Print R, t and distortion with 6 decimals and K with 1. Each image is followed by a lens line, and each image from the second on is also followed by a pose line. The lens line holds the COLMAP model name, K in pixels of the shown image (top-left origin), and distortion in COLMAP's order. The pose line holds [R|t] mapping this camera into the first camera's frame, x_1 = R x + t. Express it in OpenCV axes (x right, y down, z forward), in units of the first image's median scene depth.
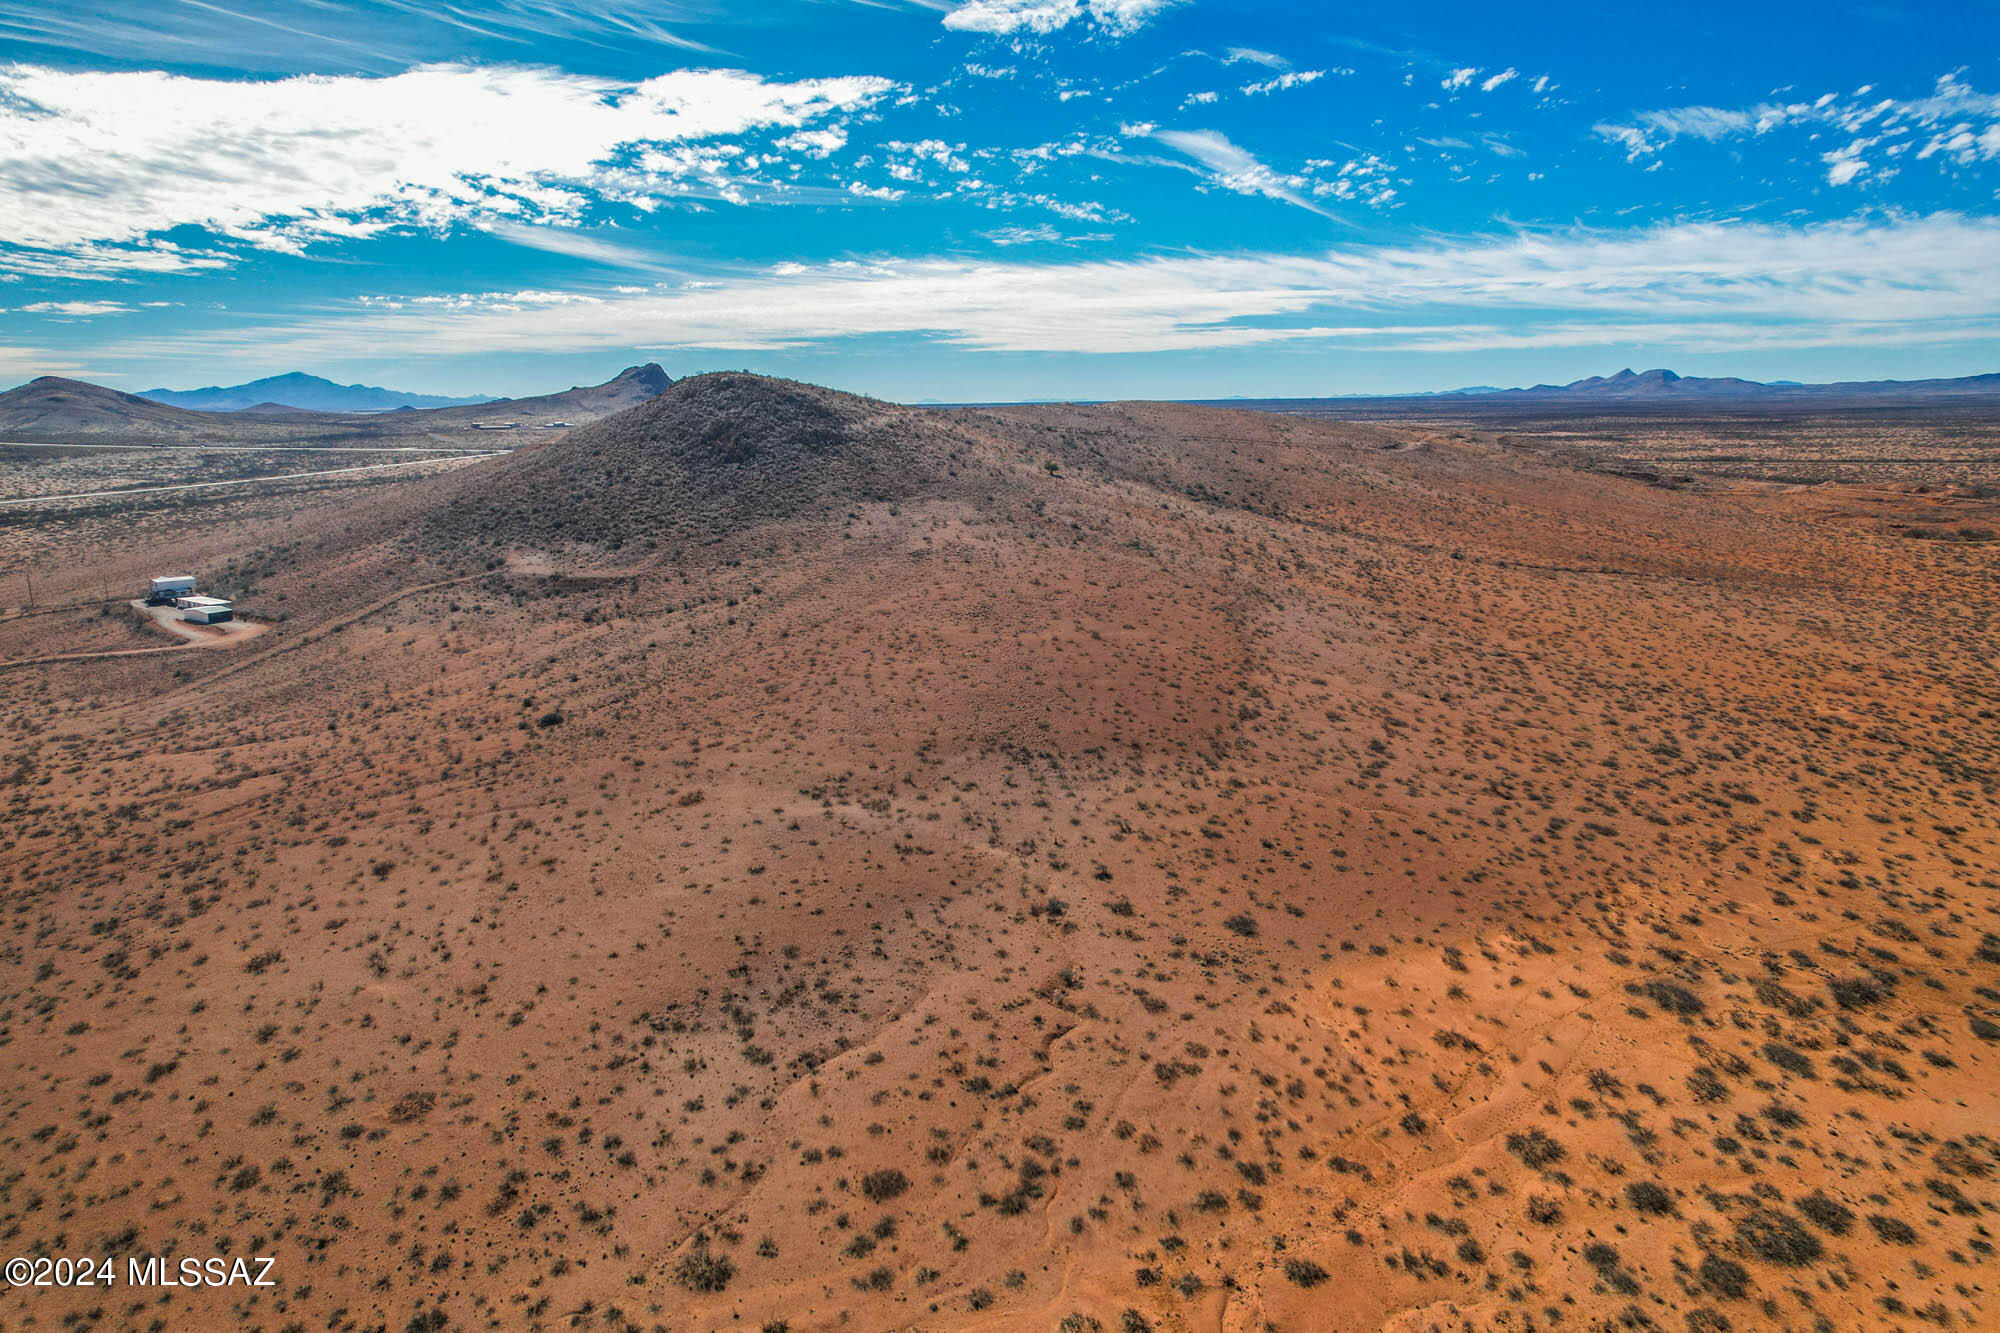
lens RADIAL K [[1279.5, 0, 1000.0], [0, 1279.5, 666.5], [0, 0, 1]] dist [-0.079205, 0.073692]
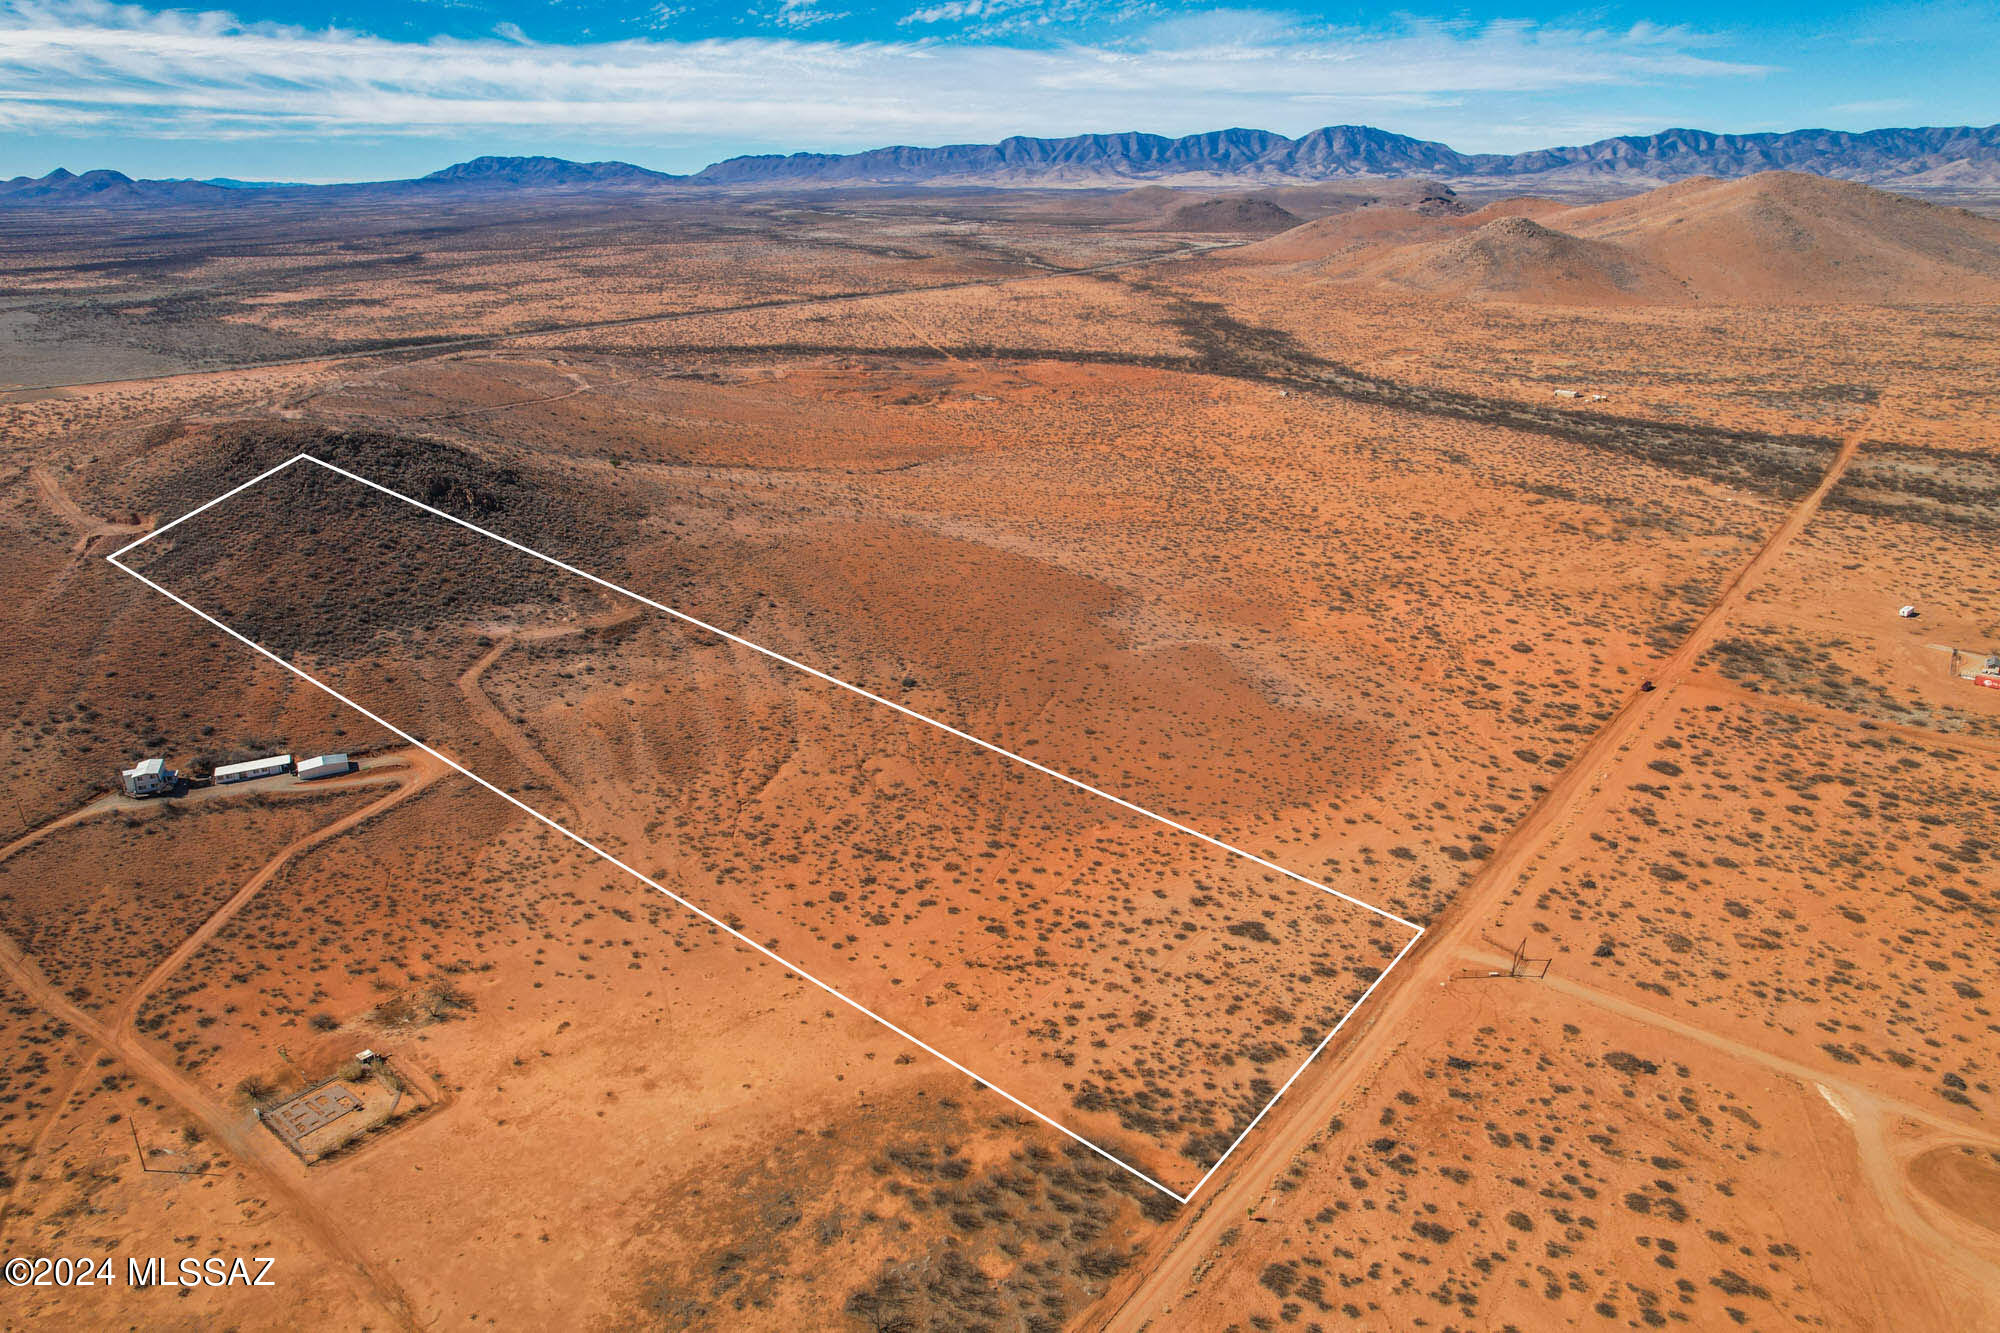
lens RADIAL K [[1279.5, 0, 1000.0], [0, 1279.5, 666.5], [0, 0, 1]] dist [-0.079205, 0.073692]
pose [[0.469692, -0.314995, 0.824723, -1.212438], [0.187963, 0.948442, 0.255201, -0.282929], [-0.862589, 0.035152, 0.504683, -0.010858]]
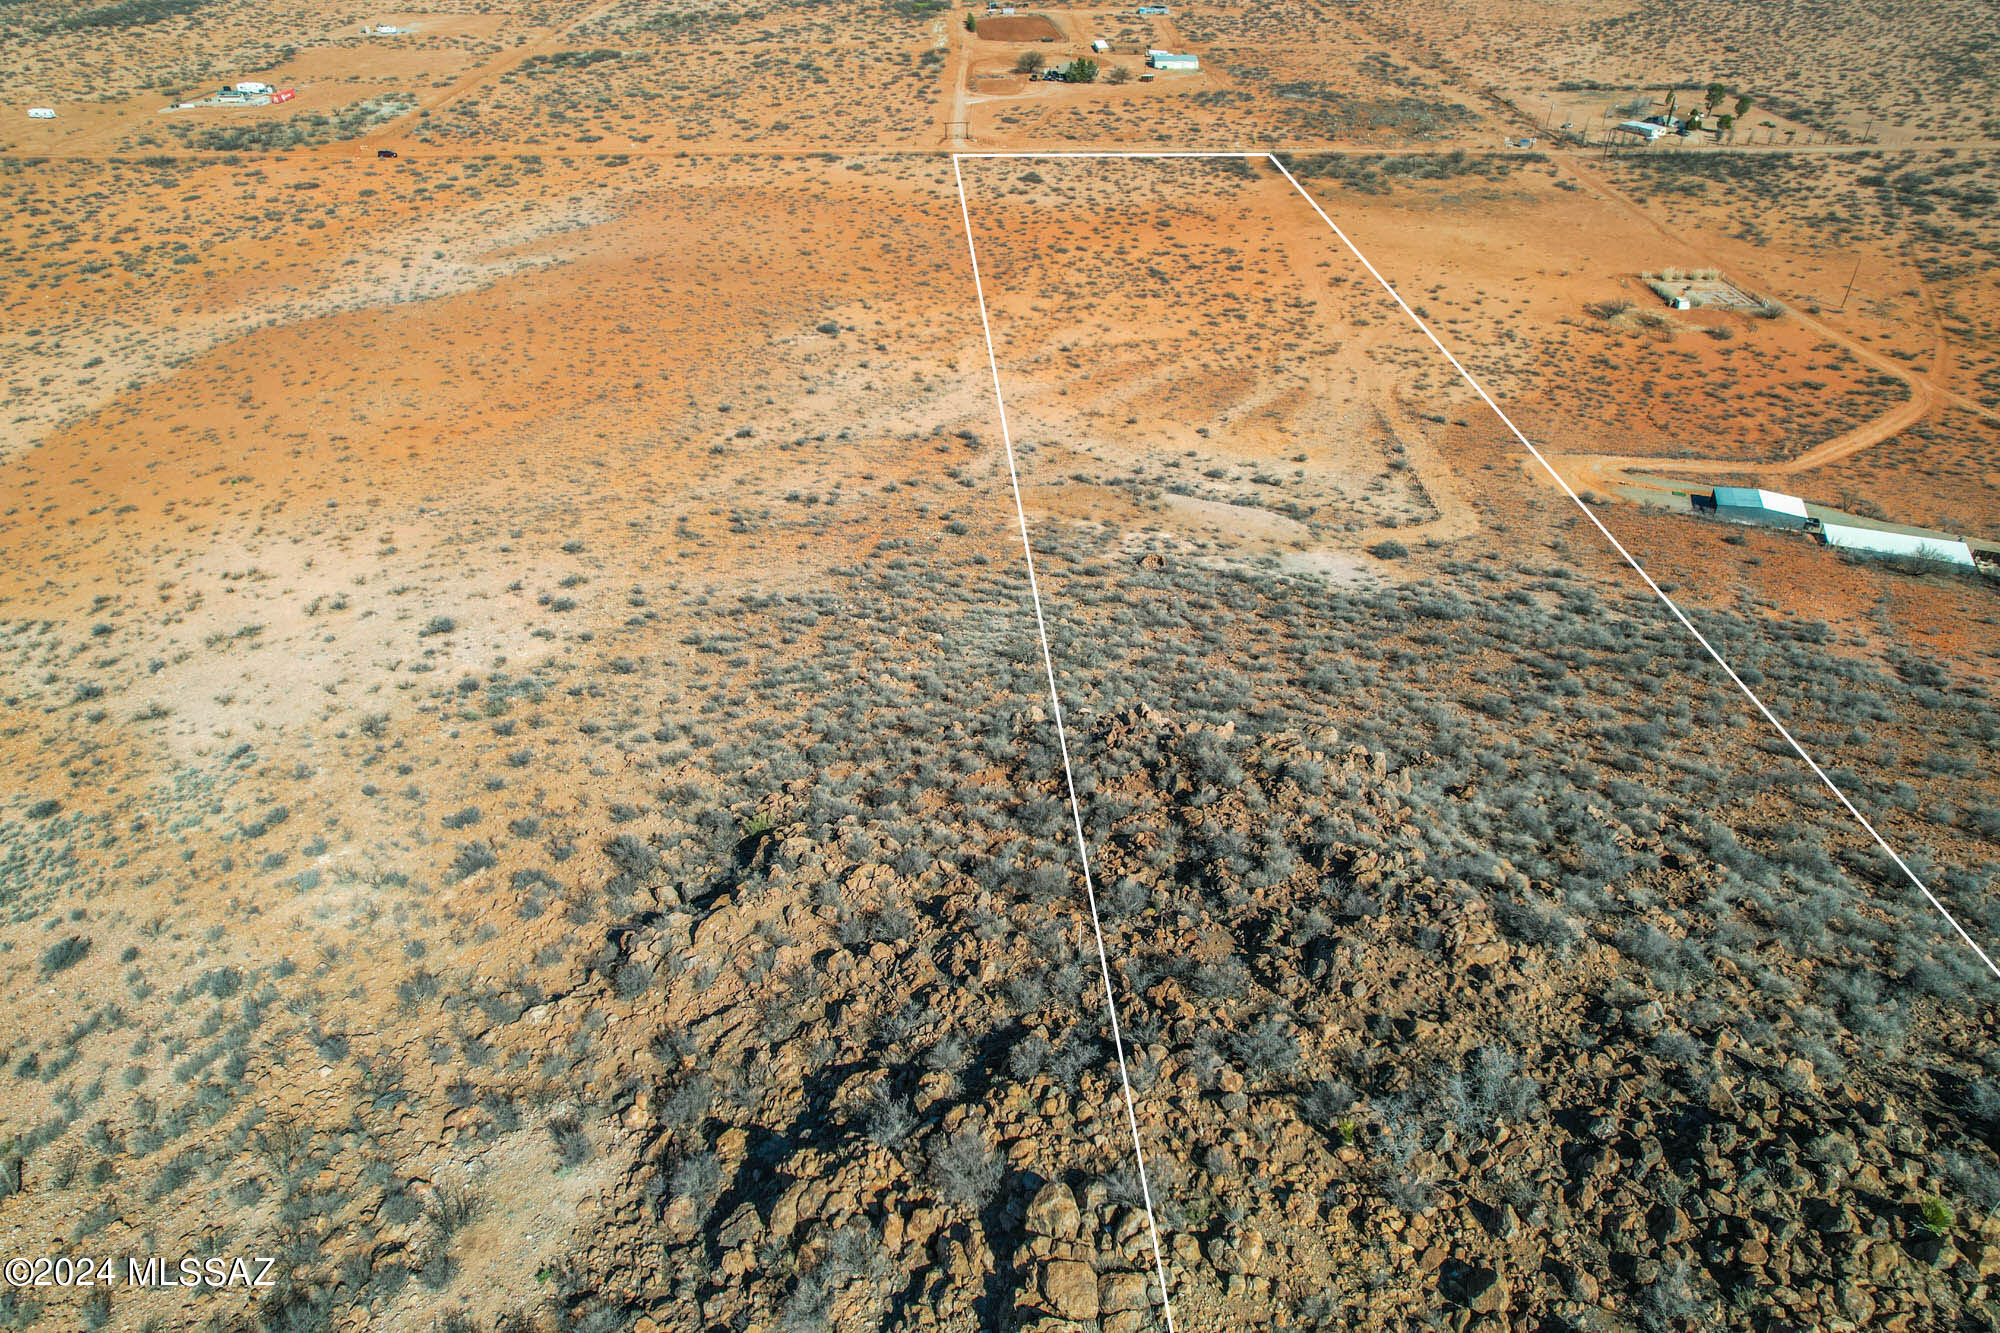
lens RADIAL K [[1279.5, 0, 1000.0], [0, 1279.5, 666.5], [0, 0, 1]] dist [-0.079205, 0.073692]
pose [[-0.976625, 0.131151, -0.170303, -0.187231], [-0.037063, 0.677677, 0.734425, -0.406966], [0.211731, 0.723570, -0.656975, 1.369358]]
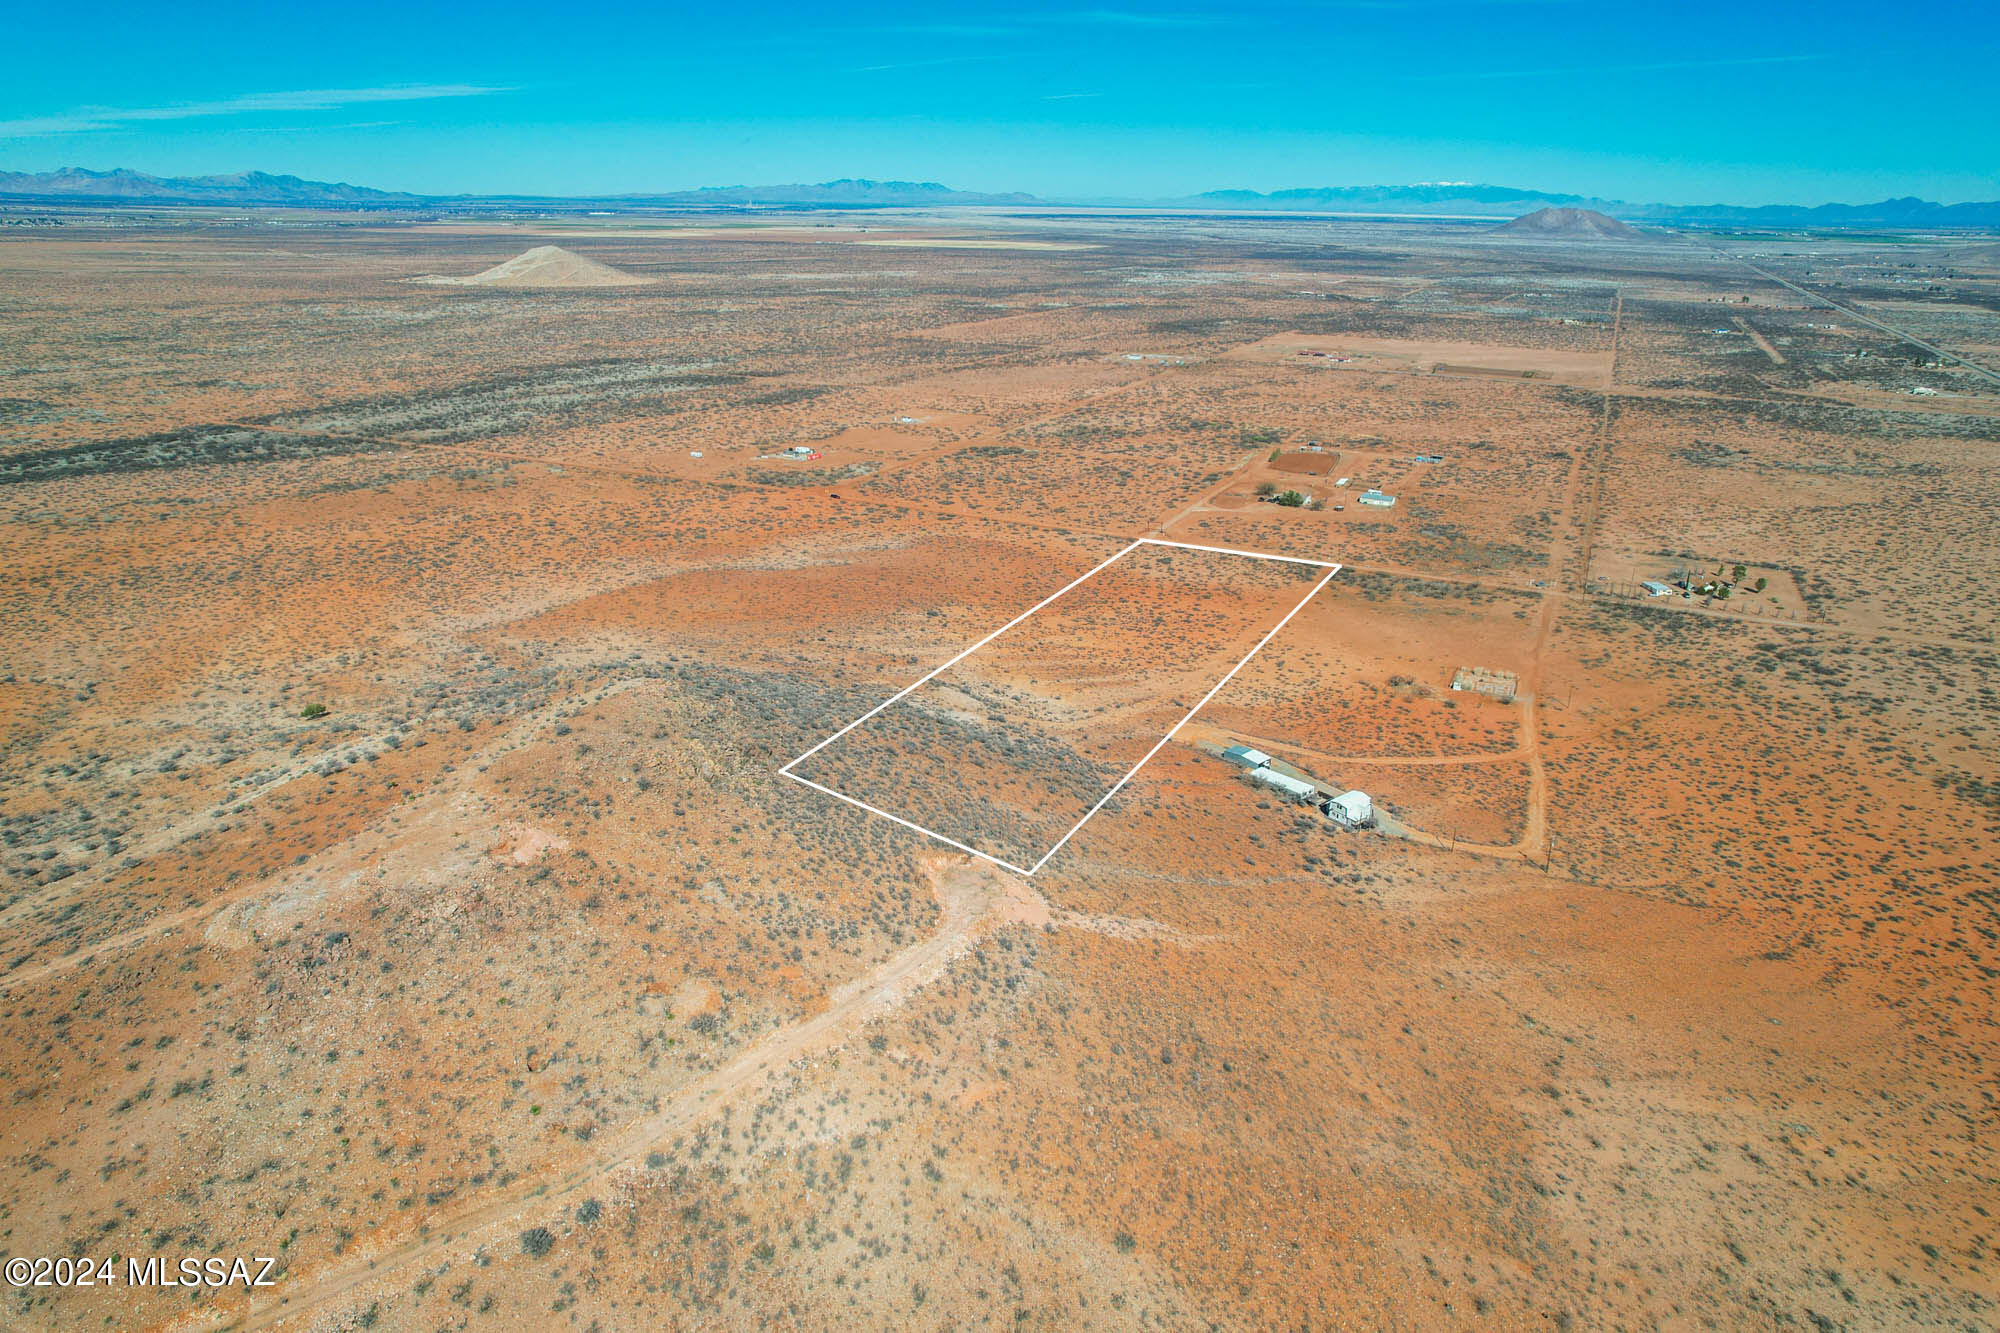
lens RADIAL K [[1279.5, 0, 1000.0], [0, 1279.5, 666.5], [0, 0, 1]] dist [-0.079205, 0.073692]
pose [[-0.969450, -0.092485, 0.227187, -0.676236], [0.042856, 0.848088, 0.528120, -0.720920], [-0.241517, 0.521722, -0.818215, 1.949250]]
